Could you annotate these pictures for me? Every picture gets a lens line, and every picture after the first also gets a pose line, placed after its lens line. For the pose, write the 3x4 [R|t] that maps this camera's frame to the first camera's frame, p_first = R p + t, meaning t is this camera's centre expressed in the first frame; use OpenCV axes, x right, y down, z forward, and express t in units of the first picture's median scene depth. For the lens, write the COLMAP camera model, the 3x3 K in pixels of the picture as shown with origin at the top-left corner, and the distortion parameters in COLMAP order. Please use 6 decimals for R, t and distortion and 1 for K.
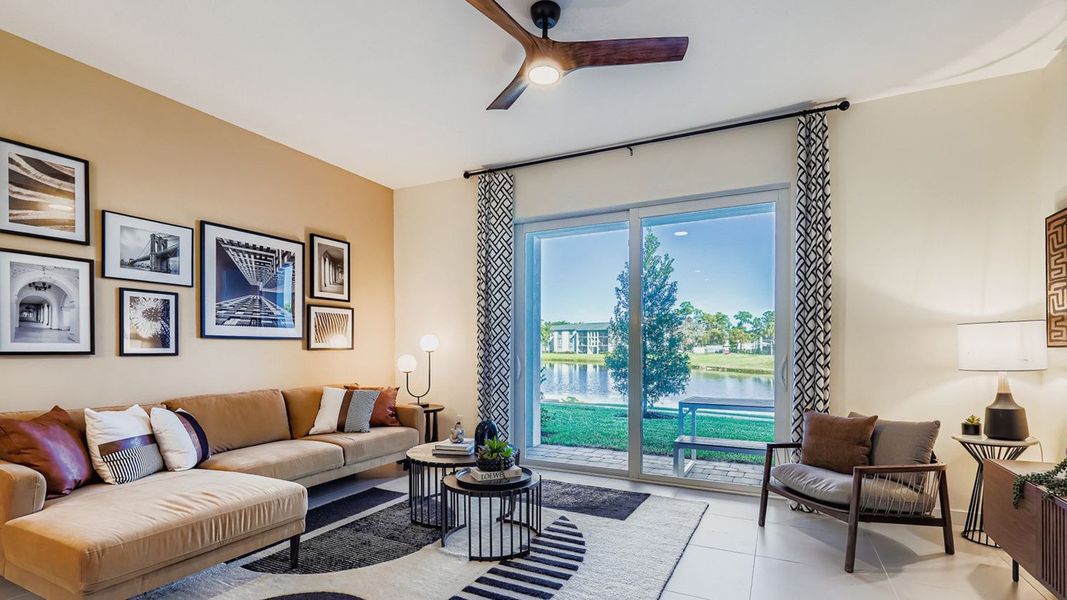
lens RADIAL K [[488.4, 0, 537.2], [0, 488.4, 351.8], [0, 0, 1]] dist [-0.000379, -0.000532]
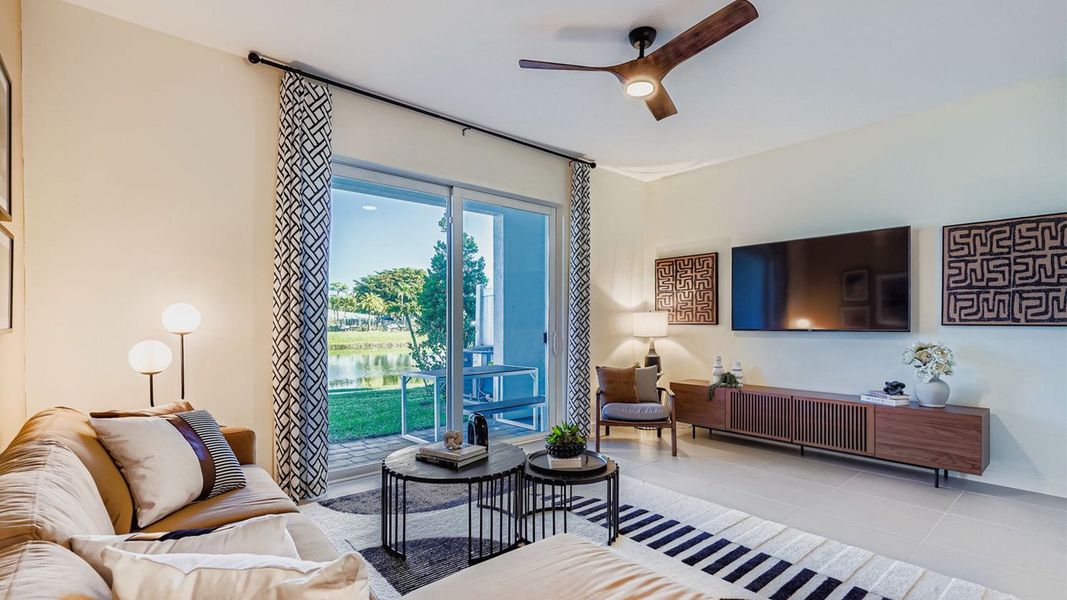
lens RADIAL K [[489.7, 0, 529.7], [0, 489.7, 326.0], [0, 0, 1]] dist [-0.000136, 0.000011]
pose [[0.386246, -0.006116, 0.922375, -0.625037], [0.007066, 0.999968, 0.003671, -0.008916], [-0.922369, 0.005099, 0.386277, 0.436152]]
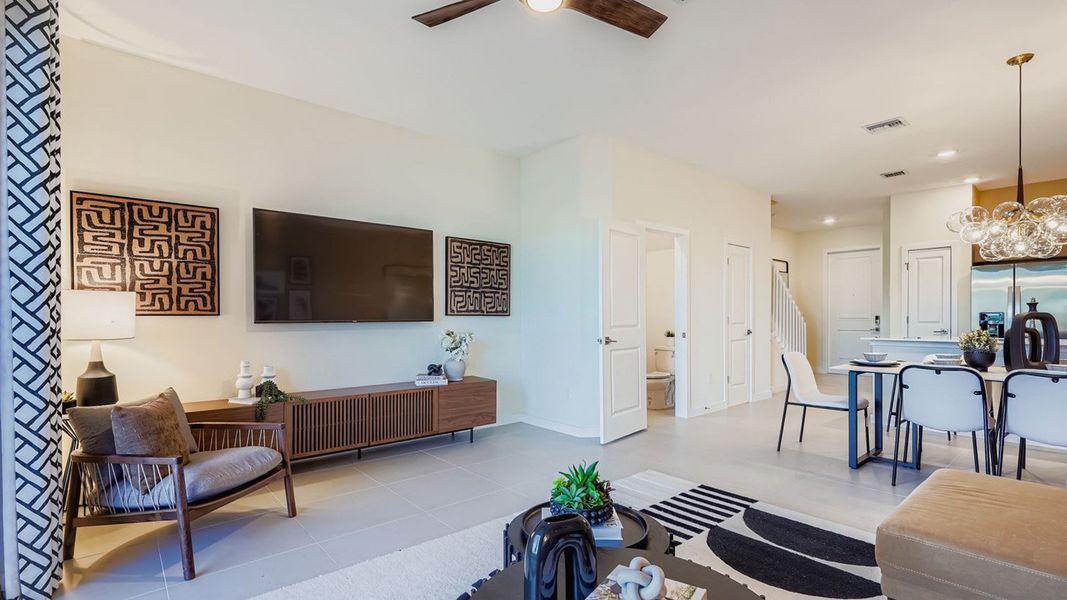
lens RADIAL K [[497.5, 0, 556.6], [0, 497.5, 315.7], [0, 0, 1]] dist [0.000138, -0.000030]
pose [[-0.938358, -0.003363, 0.345649, -0.177891], [0.000460, 0.999940, 0.010977, -0.012948], [-0.345665, 0.010459, -0.938300, 1.016966]]
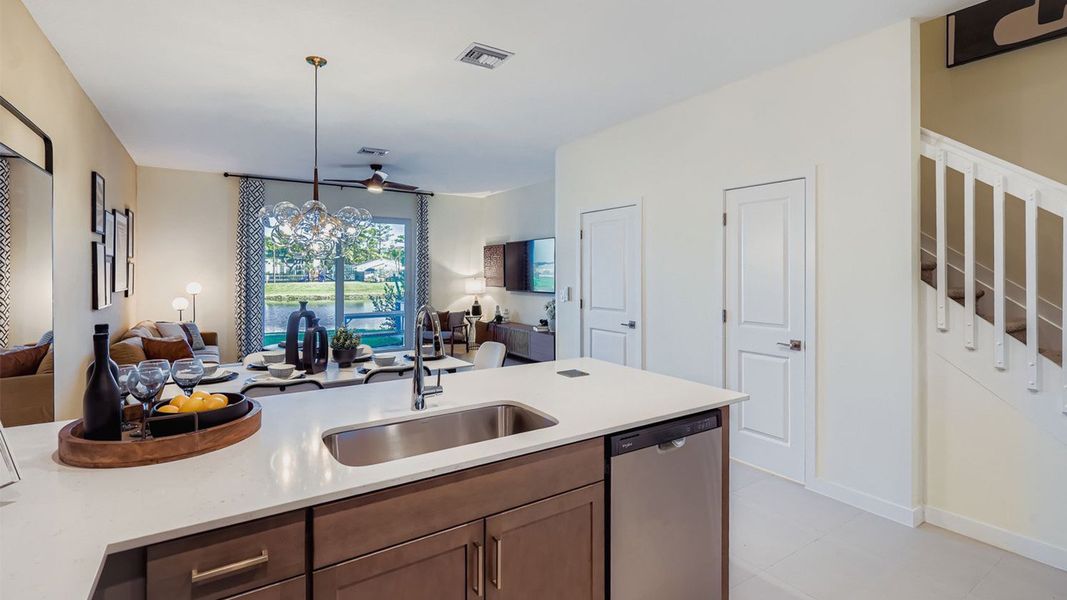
lens RADIAL K [[498.0, 0, 537.8], [0, 498.0, 272.4], [0, 0, 1]] dist [0.000146, -0.000111]
pose [[0.499328, -0.001661, 0.866411, -1.025290], [0.007992, 0.999964, -0.002689, -0.055101], [-0.866376, 0.008267, 0.499324, -0.600223]]
